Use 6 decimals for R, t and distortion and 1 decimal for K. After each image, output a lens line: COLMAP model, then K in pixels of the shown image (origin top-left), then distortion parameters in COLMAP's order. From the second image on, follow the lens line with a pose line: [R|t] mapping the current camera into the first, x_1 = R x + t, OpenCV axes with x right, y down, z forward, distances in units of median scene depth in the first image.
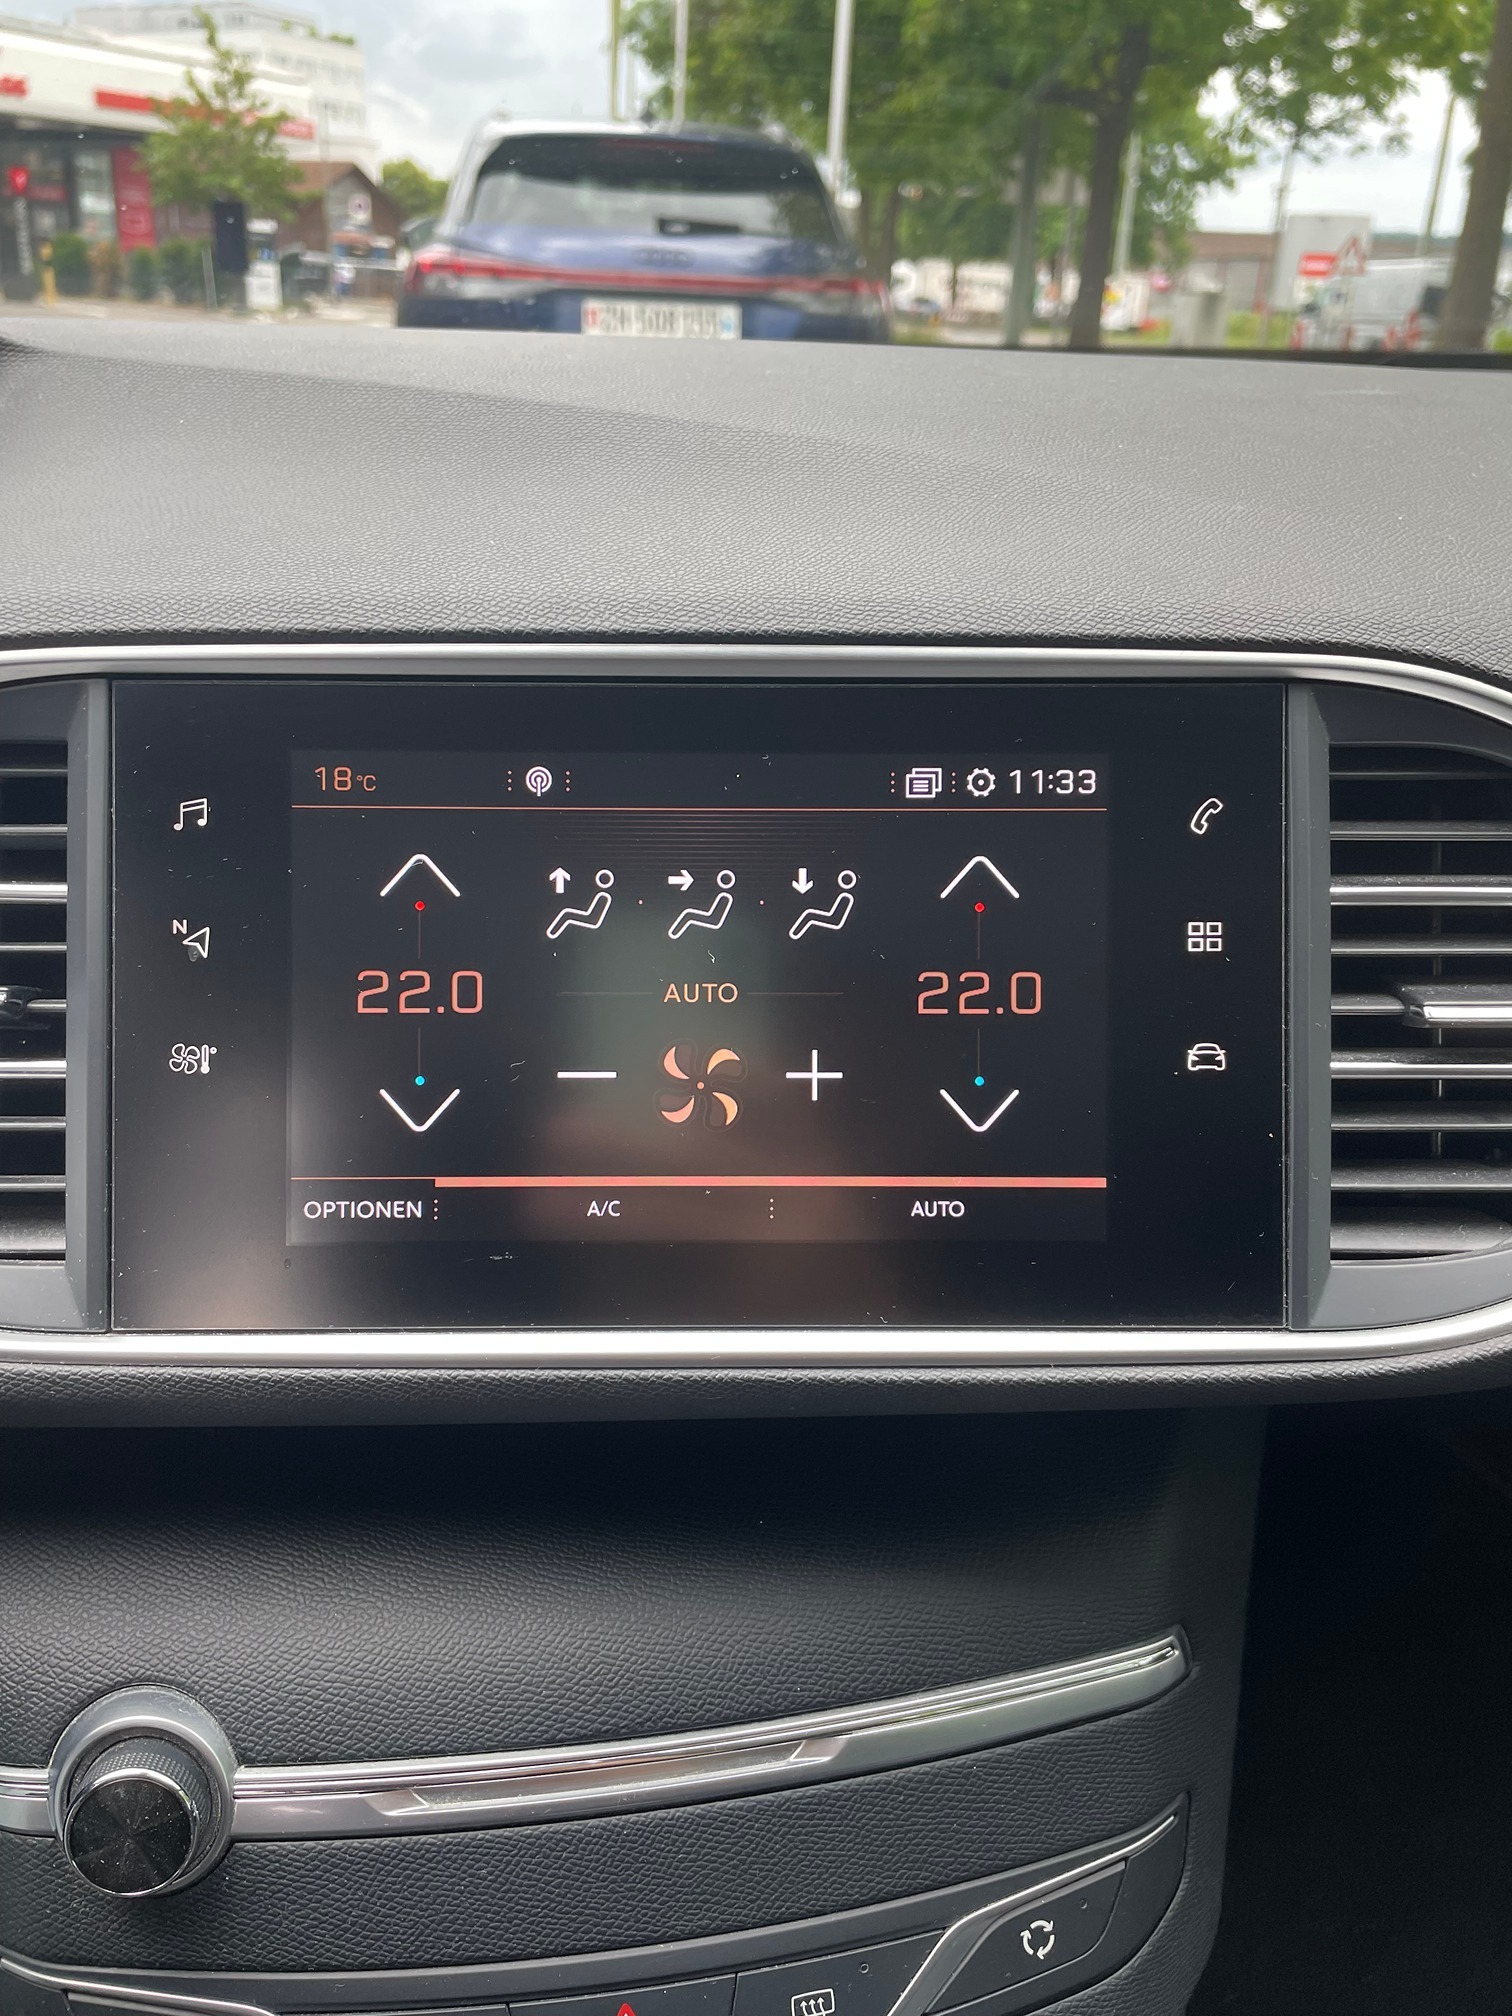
lens RADIAL K [[1530.5, 0, 749.8], [0, 1530.5, 989.9], [0, 0, 1]] dist [0.098316, -0.146063]
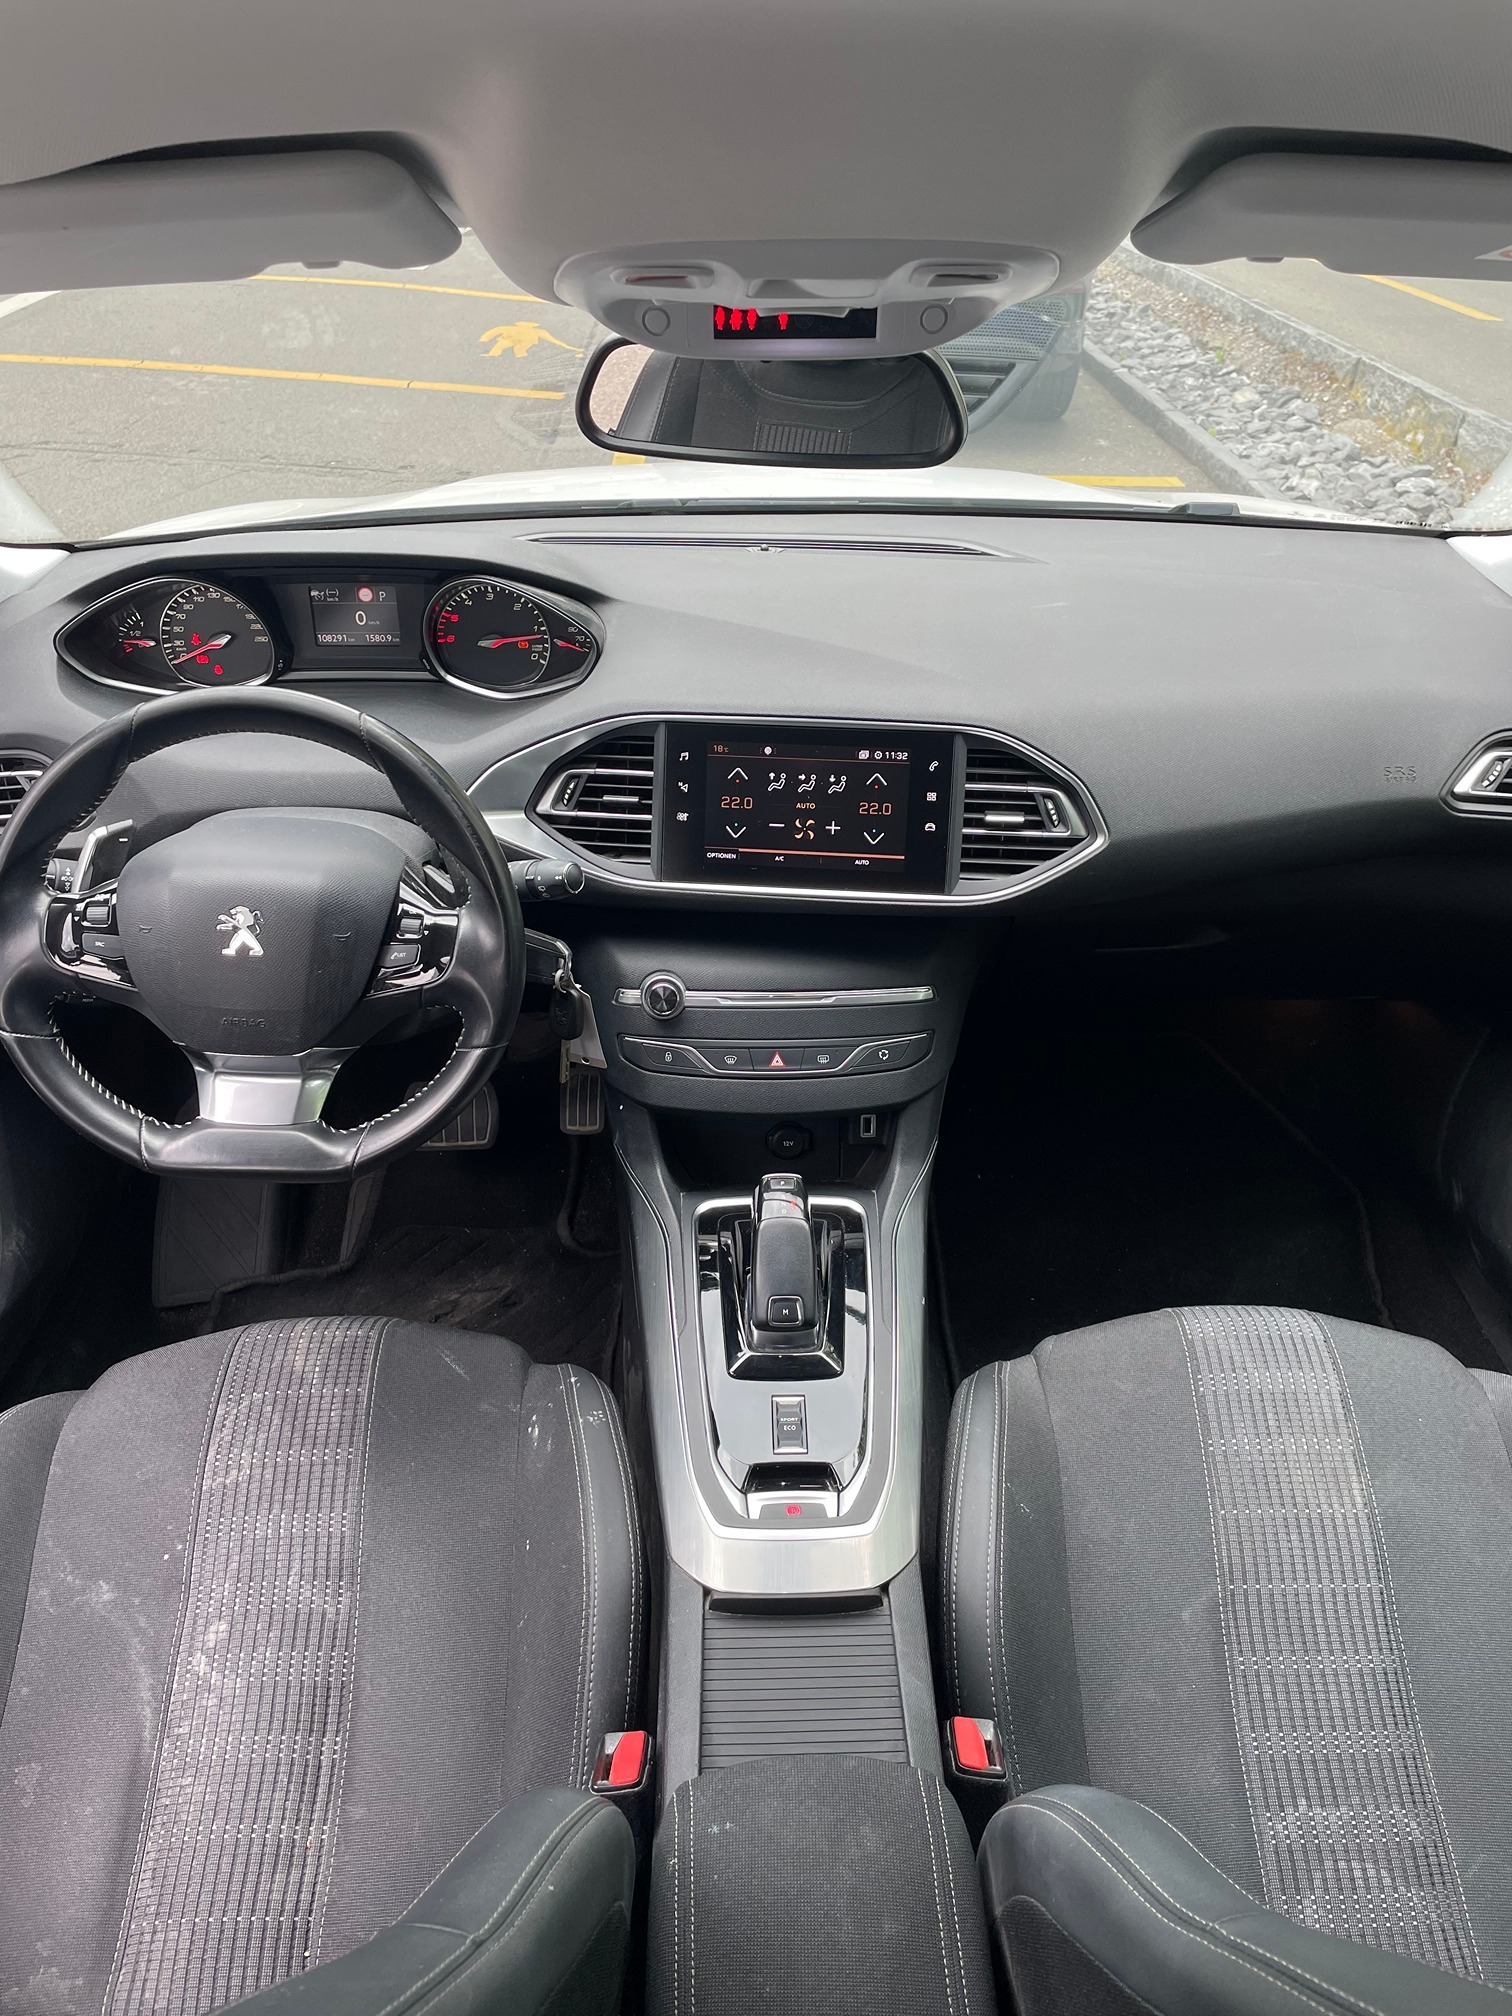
lens RADIAL K [[1496.3, 0, 774.8], [0, 1496.3, 993.5], [0, 0, 1]] dist [0.090425, -0.142338]
pose [[0.992515, 0.055784, -0.108635, 0.019542], [-0.041208, 0.990383, 0.132076, -0.001485], [0.114957, -0.126611, 0.985269, -0.168175]]
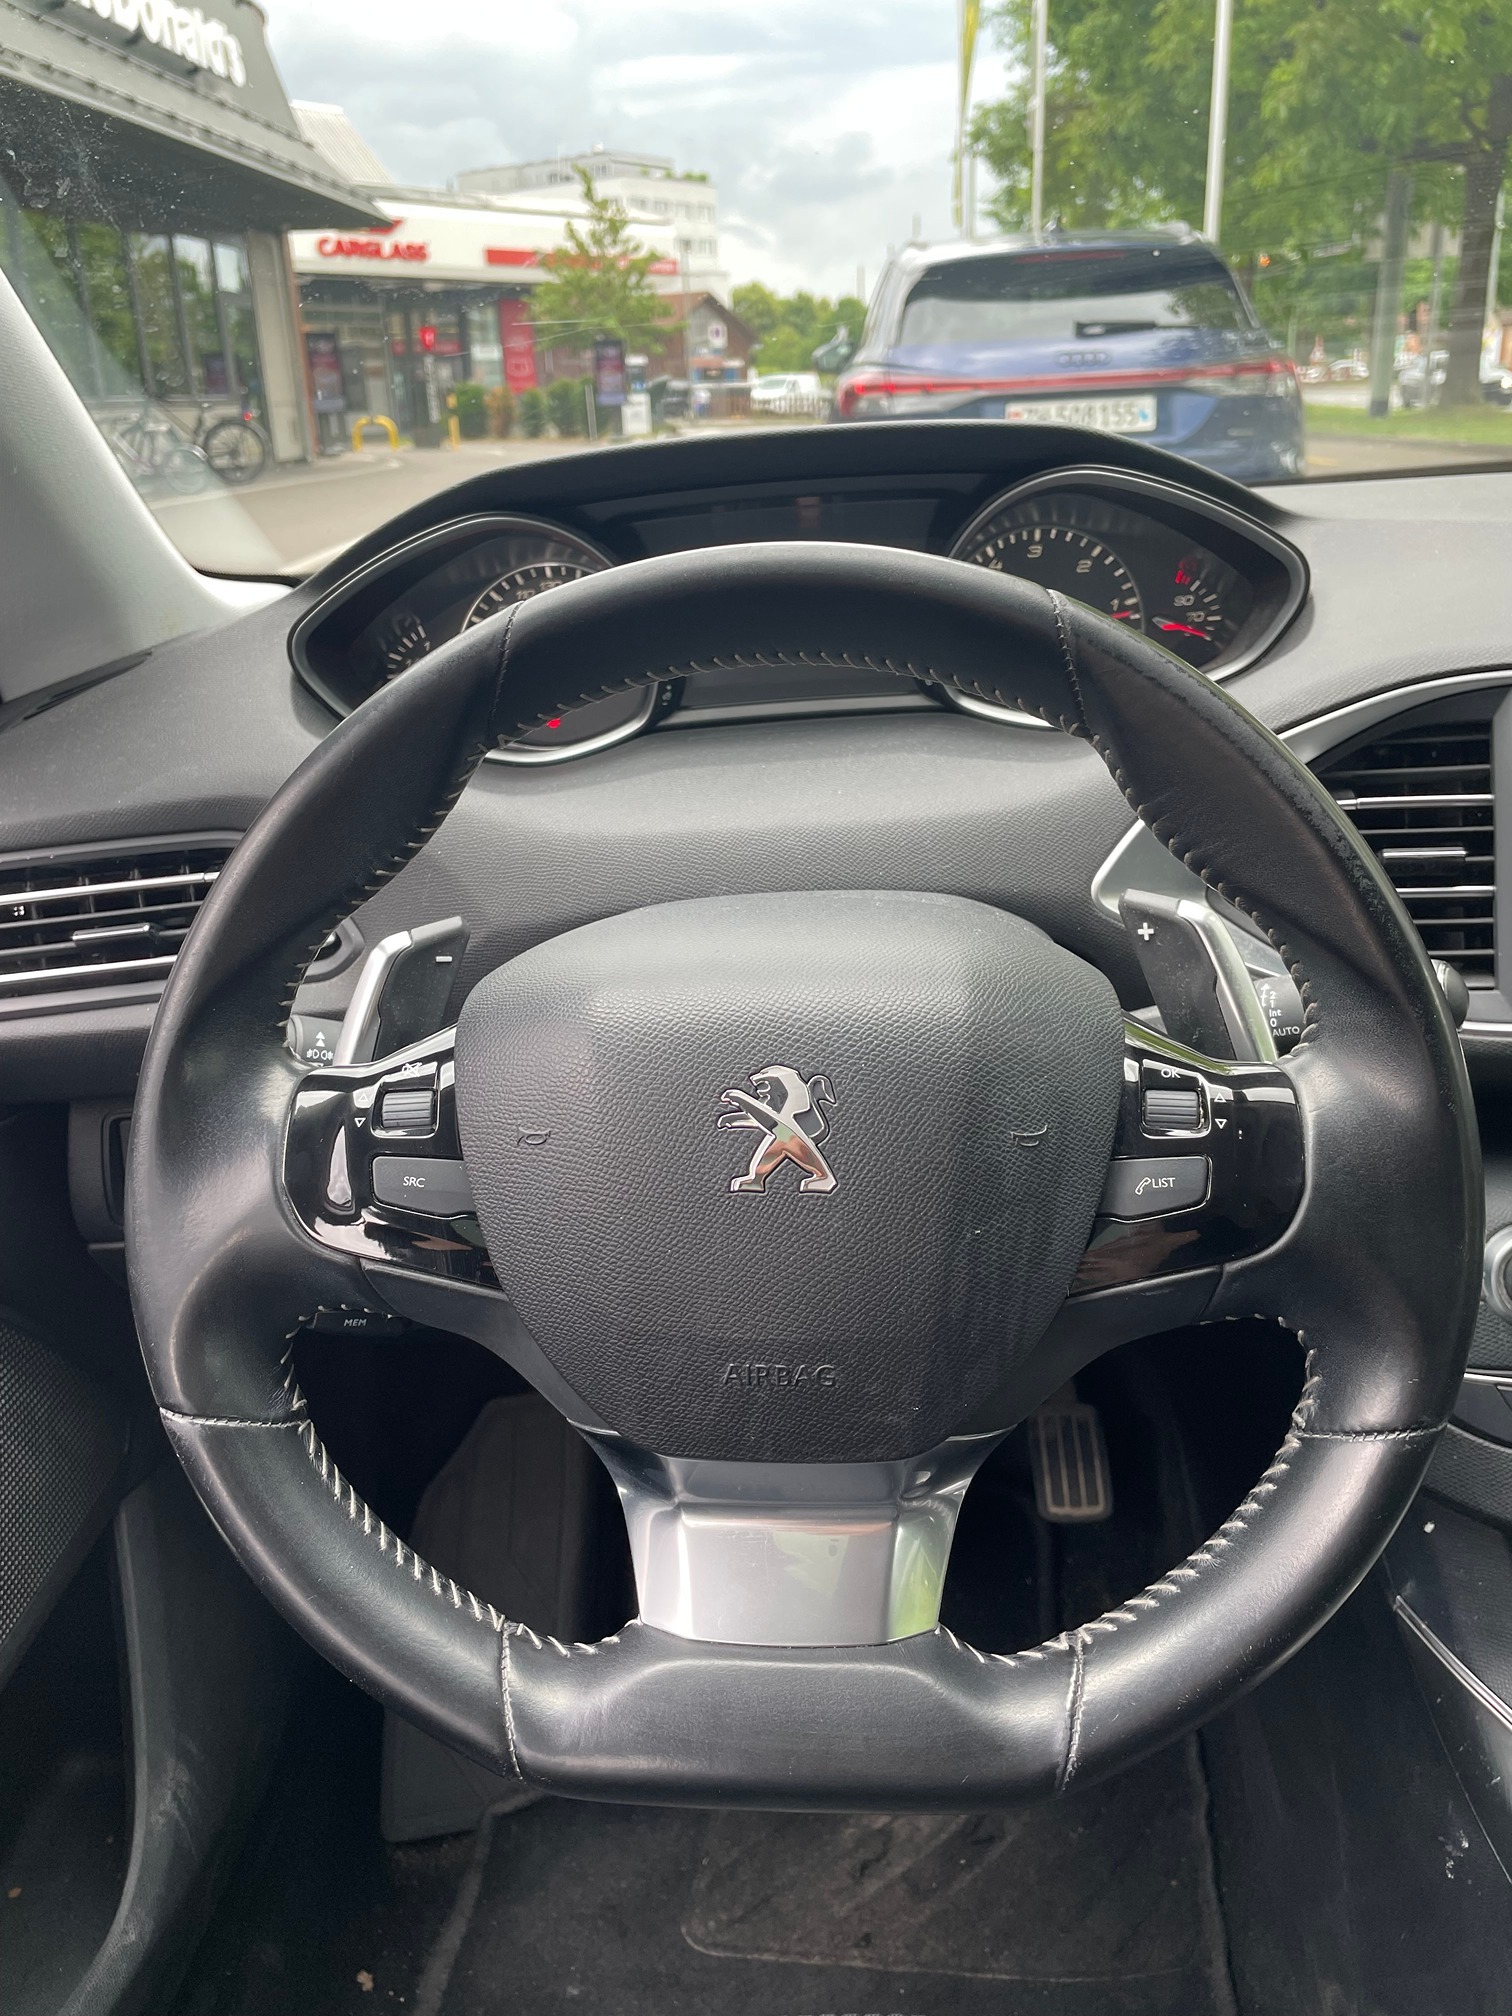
lens RADIAL K [[1526.1, 0, 762.8], [0, 1526.1, 1001.0], [0, 0, 1]] dist [0.077650, -0.114048]
pose [[0.977918, -0.011014, -0.208700, -0.053451], [0.001664, 0.998989, -0.044920, 0.015621], [0.208983, 0.043580, 0.976948, -0.060174]]
